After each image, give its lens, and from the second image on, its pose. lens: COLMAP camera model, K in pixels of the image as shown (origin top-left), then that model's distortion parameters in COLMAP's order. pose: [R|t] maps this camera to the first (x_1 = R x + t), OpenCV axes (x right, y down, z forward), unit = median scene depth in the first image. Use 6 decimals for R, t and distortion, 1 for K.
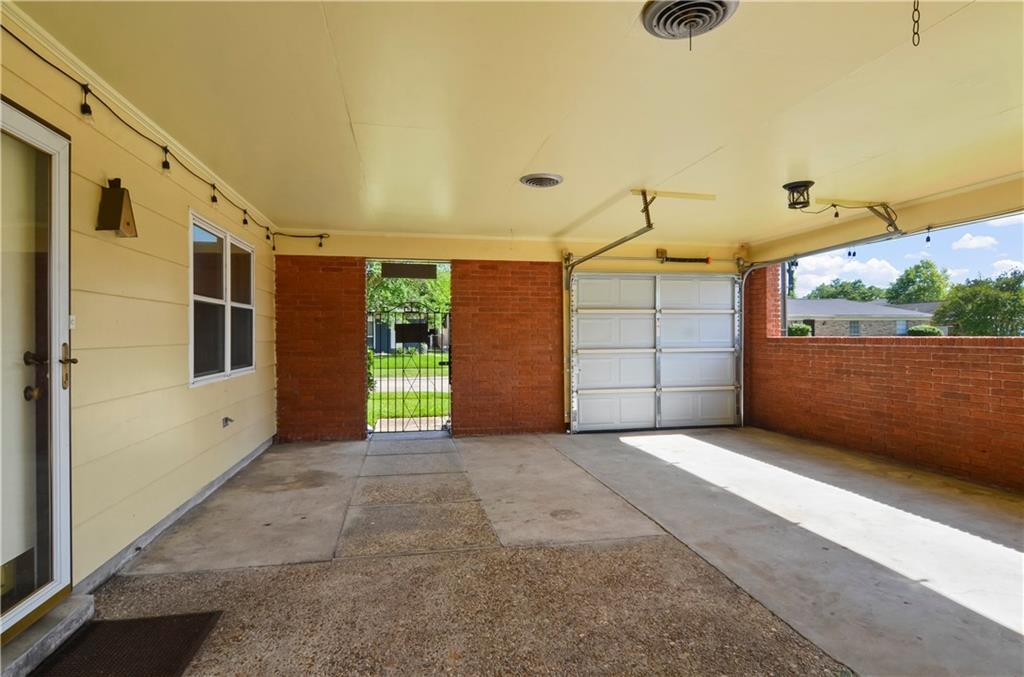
lens RADIAL K [[561.7, 0, 516.1], [0, 561.7, 339.0], [0, 0, 1]] dist [-0.011227, -0.000793]
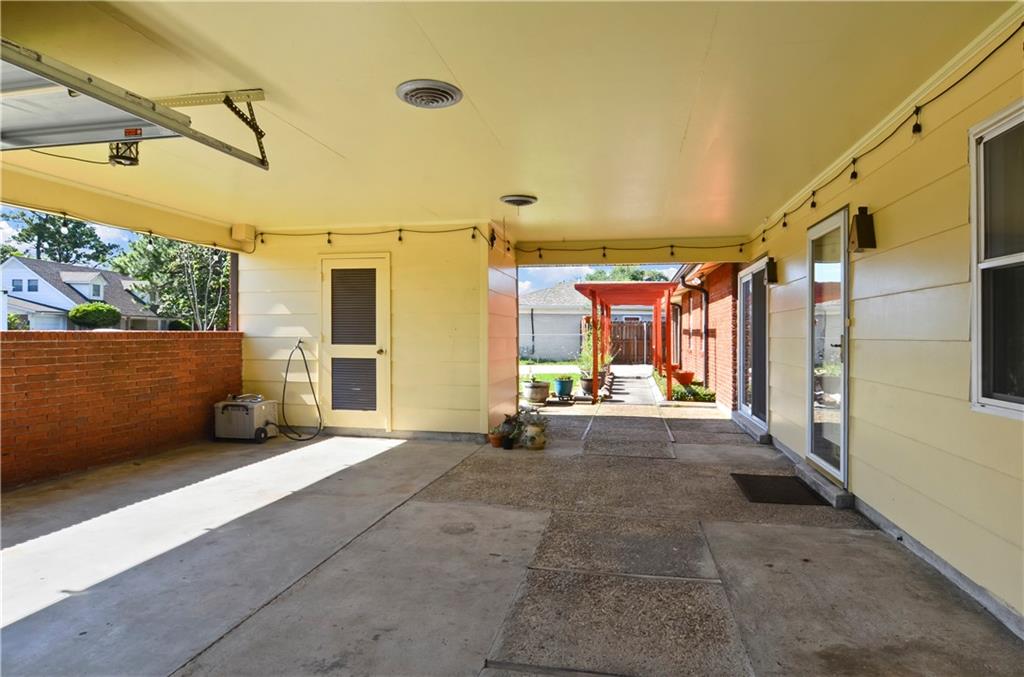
lens RADIAL K [[561.7, 0, 516.1], [0, 561.7, 339.0], [0, 0, 1]] dist [-0.011227, -0.000793]
pose [[-0.920789, -0.006914, 0.390000, -0.354426], [-0.001074, 0.999884, 0.015192, -0.003150], [-0.390060, 0.013570, -0.920690, 1.833612]]
